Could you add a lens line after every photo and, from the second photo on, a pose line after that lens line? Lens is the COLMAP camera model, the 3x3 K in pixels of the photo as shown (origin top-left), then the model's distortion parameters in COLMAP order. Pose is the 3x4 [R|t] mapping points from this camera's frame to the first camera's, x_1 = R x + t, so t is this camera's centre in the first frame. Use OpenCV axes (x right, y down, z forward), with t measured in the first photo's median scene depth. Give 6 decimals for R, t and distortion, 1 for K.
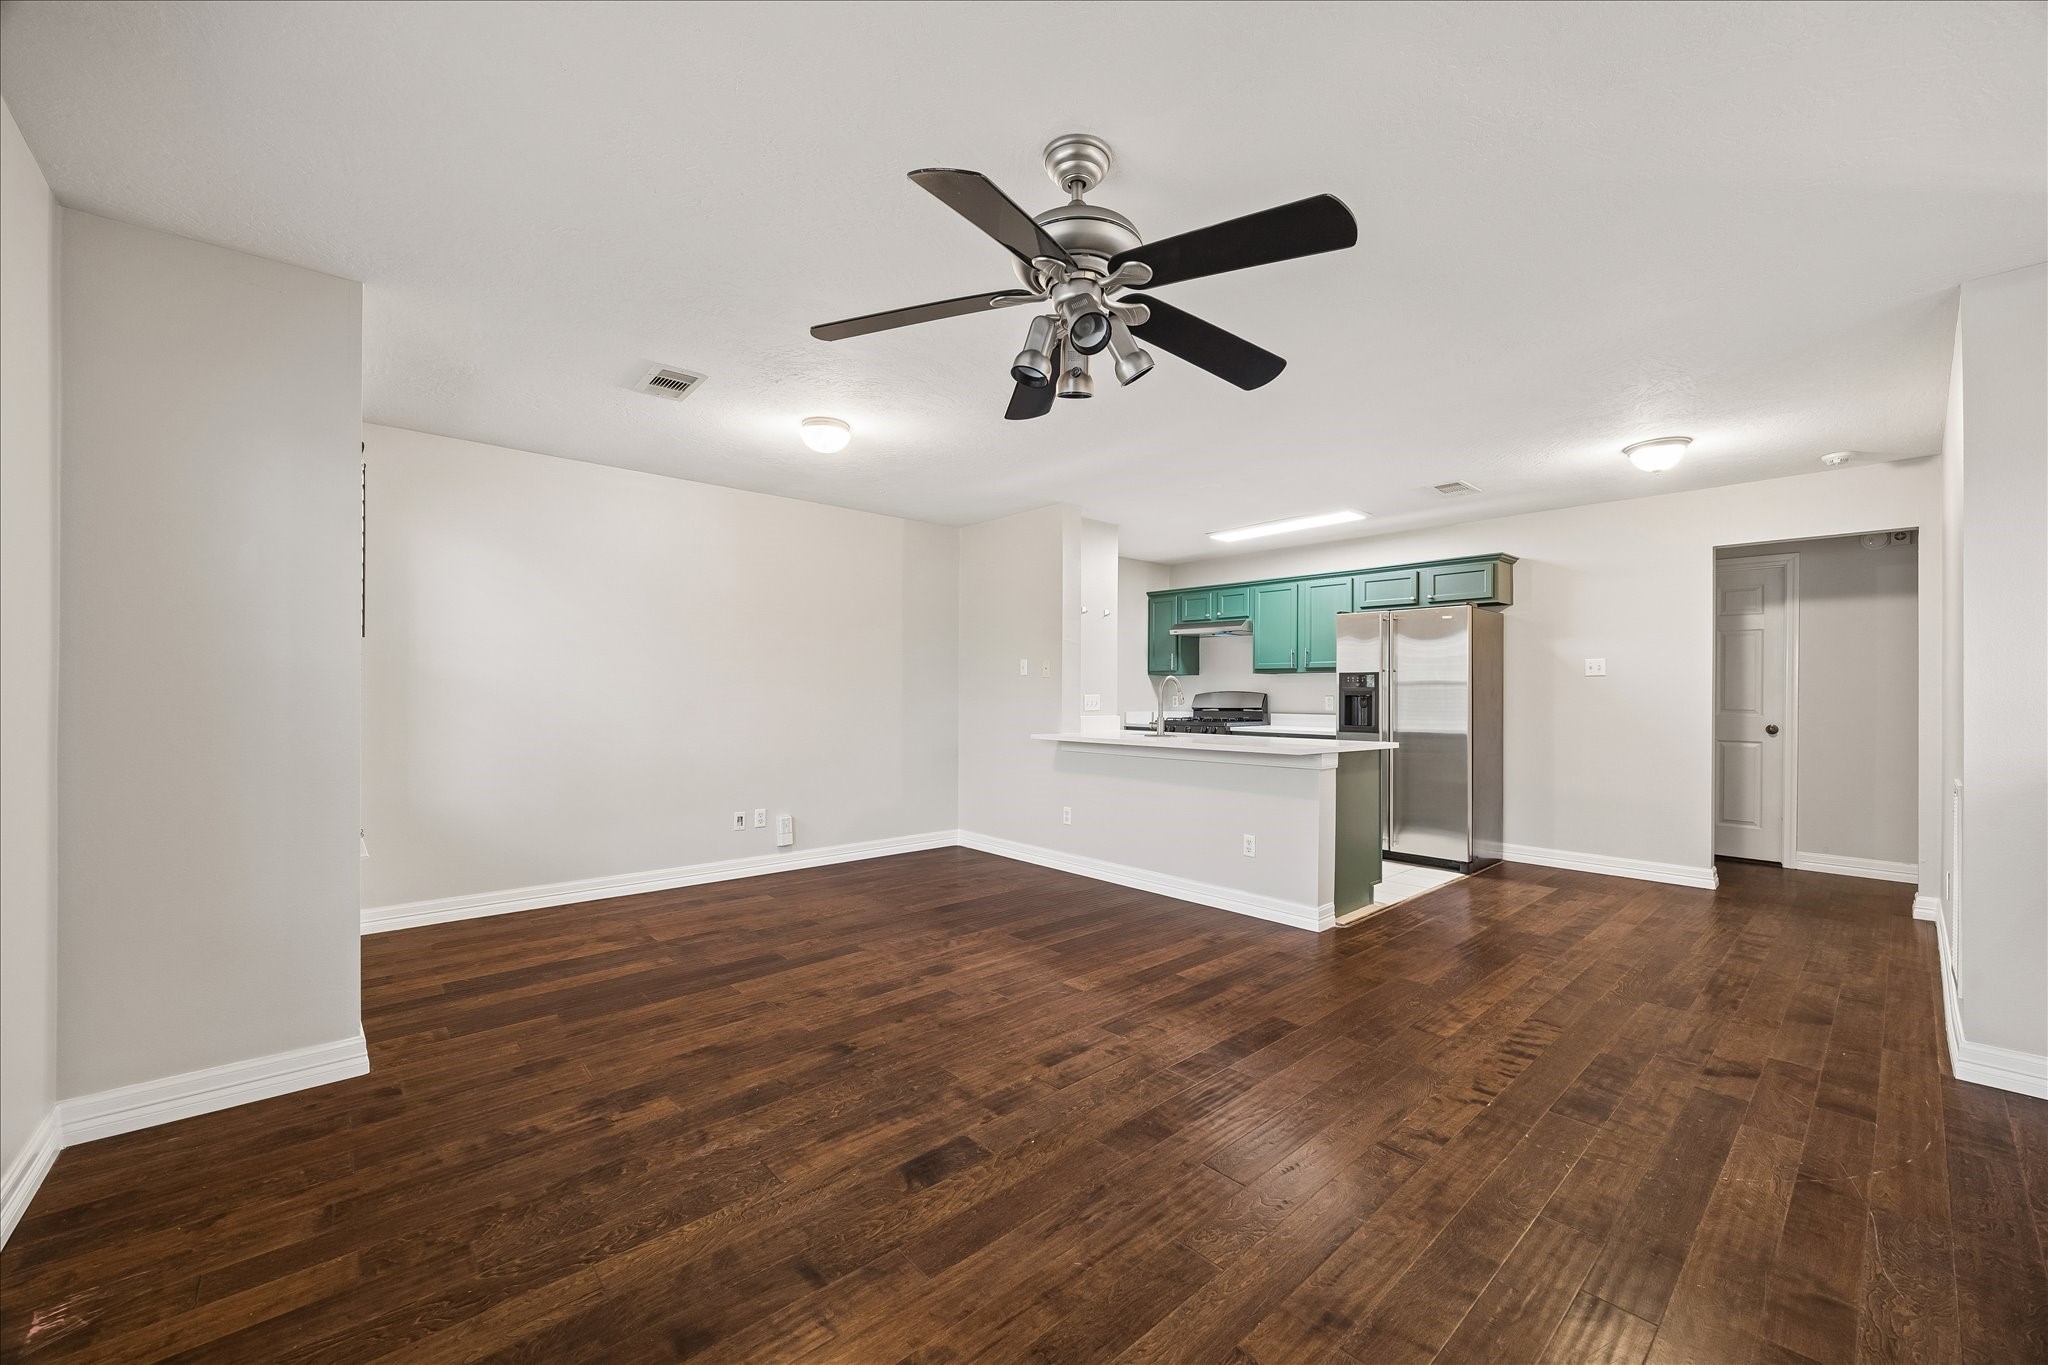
lens RADIAL K [[780.4, 0, 1004.7], [0, 780.4, 702.4], [0, 0, 1]] dist [0.000475, -0.000391]
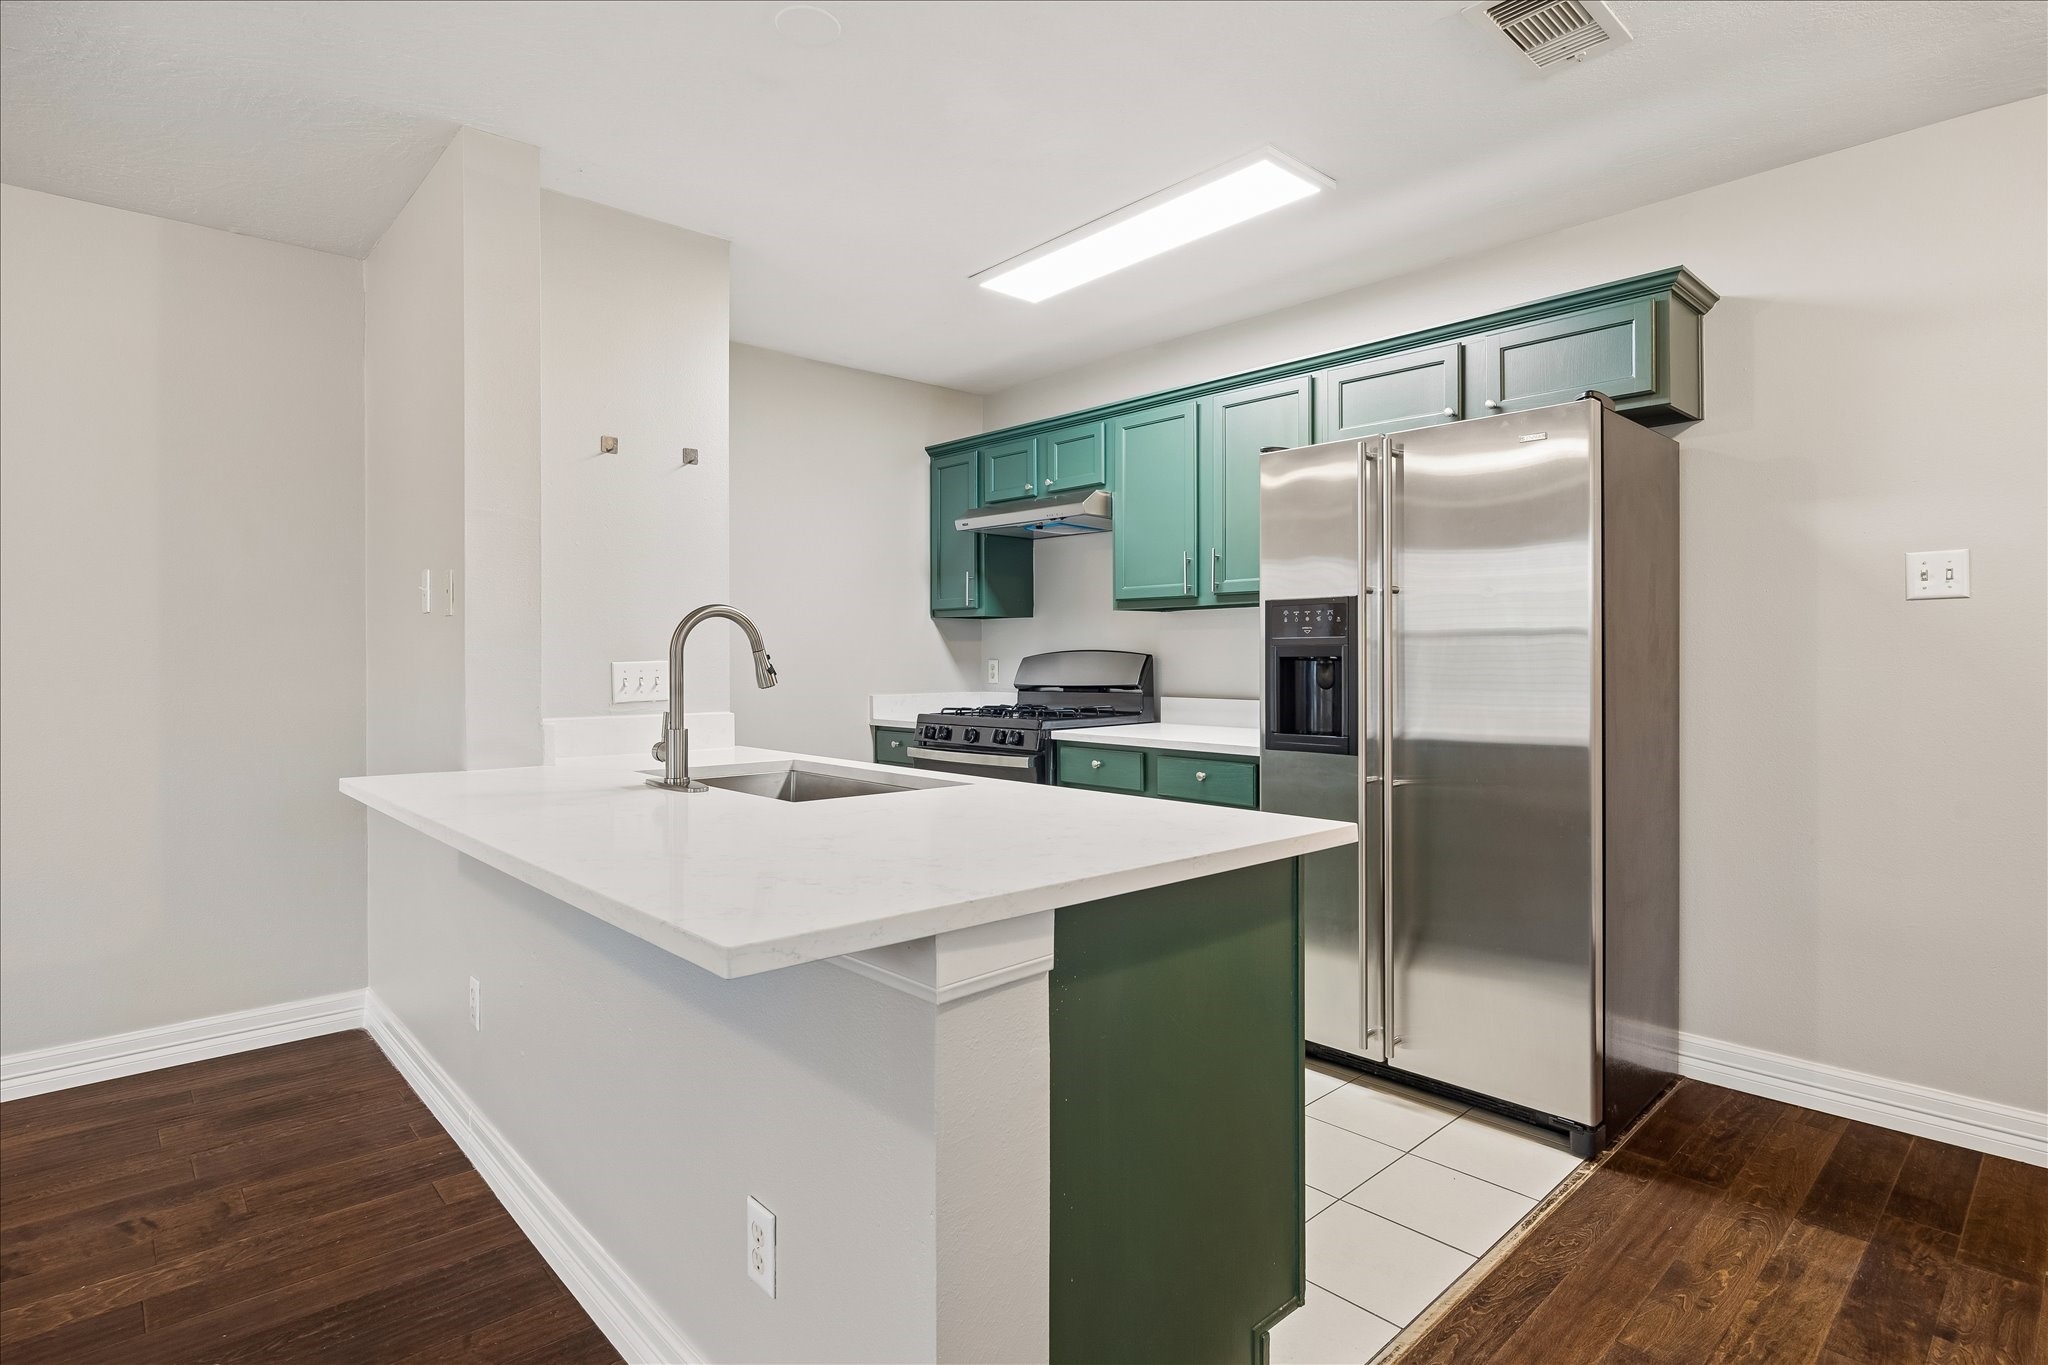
lens RADIAL K [[1040.3, 0, 973.2], [0, 1040.3, 675.4], [0, 0, 1]] dist [0.000660, -0.001238]
pose [[0.999964, -0.008366, -0.001671, 0.290781], [0.008376, 0.999949, 0.005705, -0.004114], [0.001624, -0.005718, 0.999982, 0.486382]]
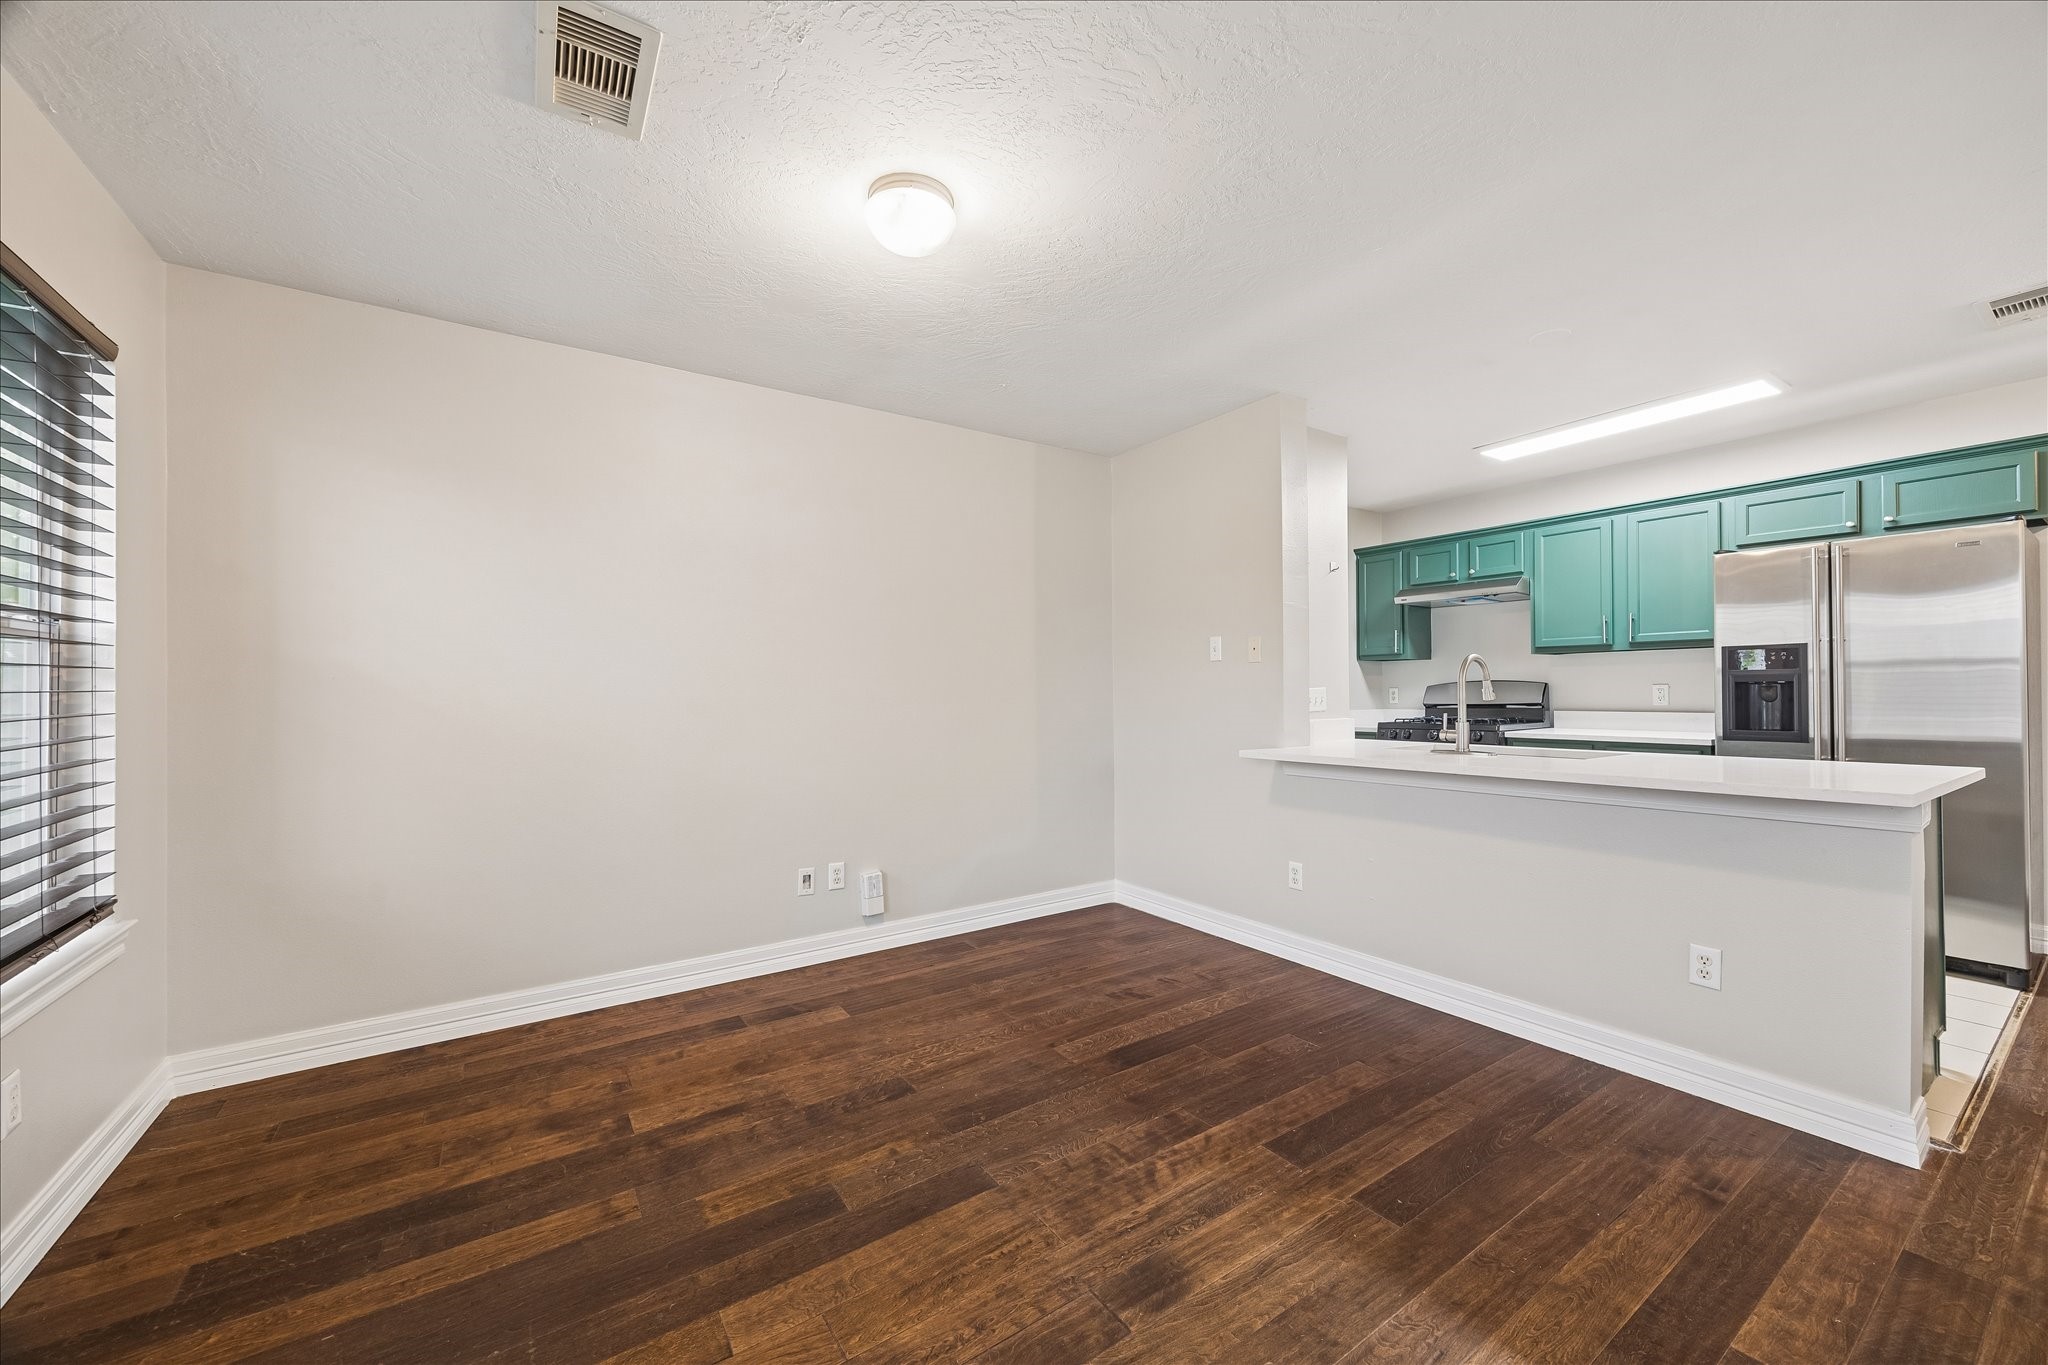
lens RADIAL K [[780.4, 0, 1003.5], [0, 780.4, 701.6], [0, 0, 1]] dist [0.000475, -0.000391]
pose [[0.989205, -0.014326, -0.145839, -0.057284], [0.014620, 0.999893, 0.000945, -0.002774], [0.145810, -0.003067, 0.989308, 0.298378]]
